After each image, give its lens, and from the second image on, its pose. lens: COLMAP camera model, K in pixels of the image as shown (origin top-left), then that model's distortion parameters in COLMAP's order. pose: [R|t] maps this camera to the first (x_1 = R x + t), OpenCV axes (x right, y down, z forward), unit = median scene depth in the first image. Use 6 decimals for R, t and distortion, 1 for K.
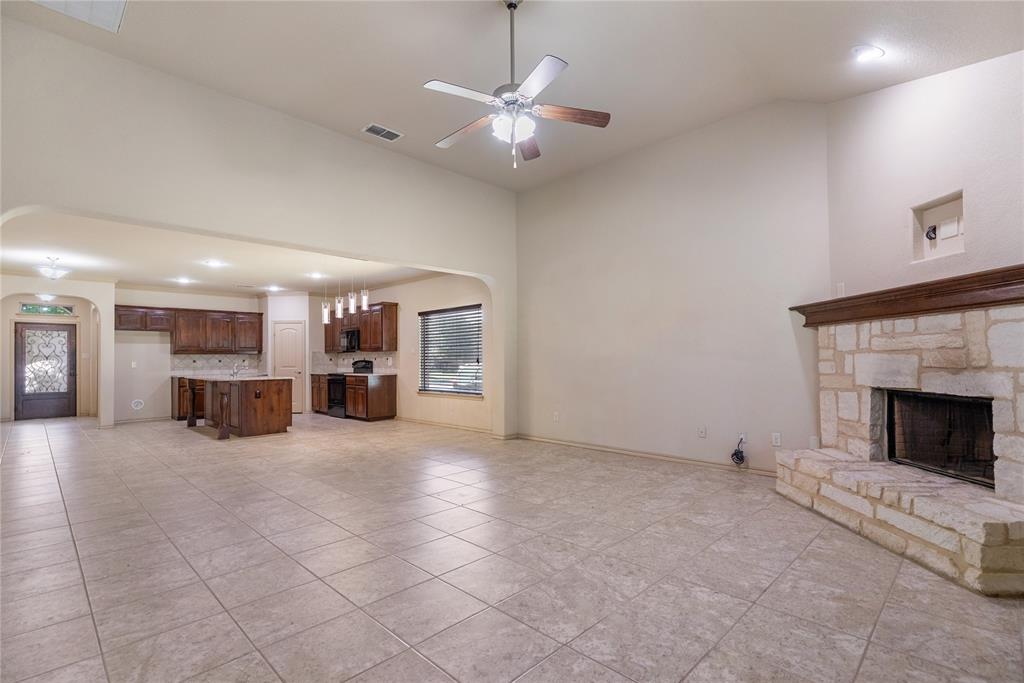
lens RADIAL K [[476.0, 0, 513.2], [0, 476.0, 348.9], [0, 0, 1]] dist [0.002774, -0.000139]
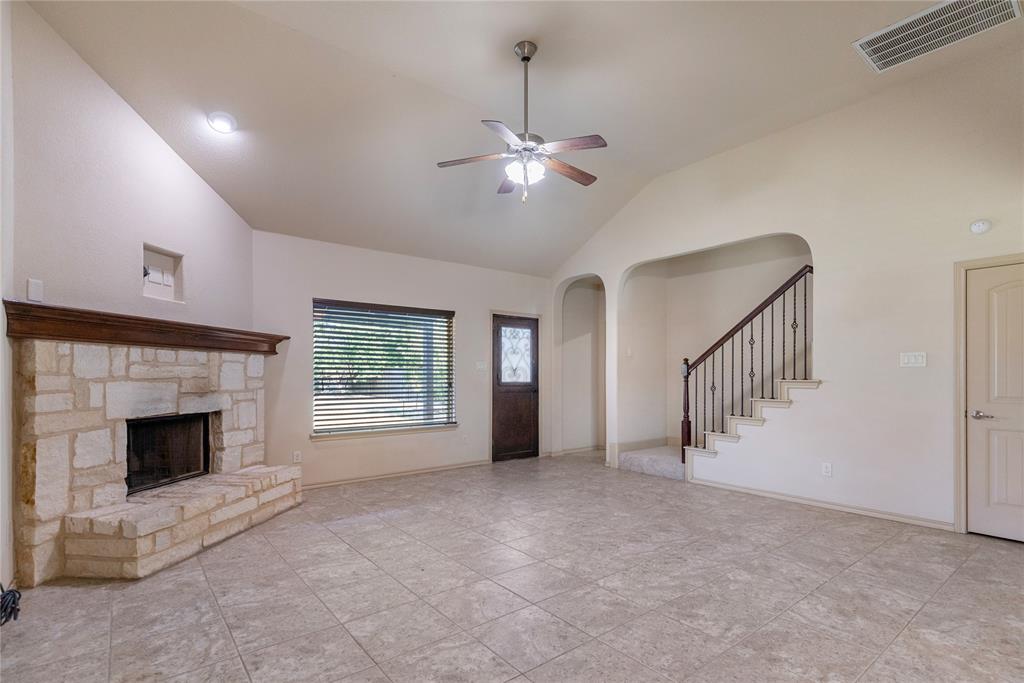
lens RADIAL K [[491.5, 0, 515.8], [0, 491.5, 374.5], [0, 0, 1]] dist [0.002828, 0.000435]
pose [[-0.992980, 0.009953, 0.117867, -0.042588], [0.007093, 0.999671, -0.024662, 0.011200], [-0.118073, -0.023653, -0.992723, 0.858979]]
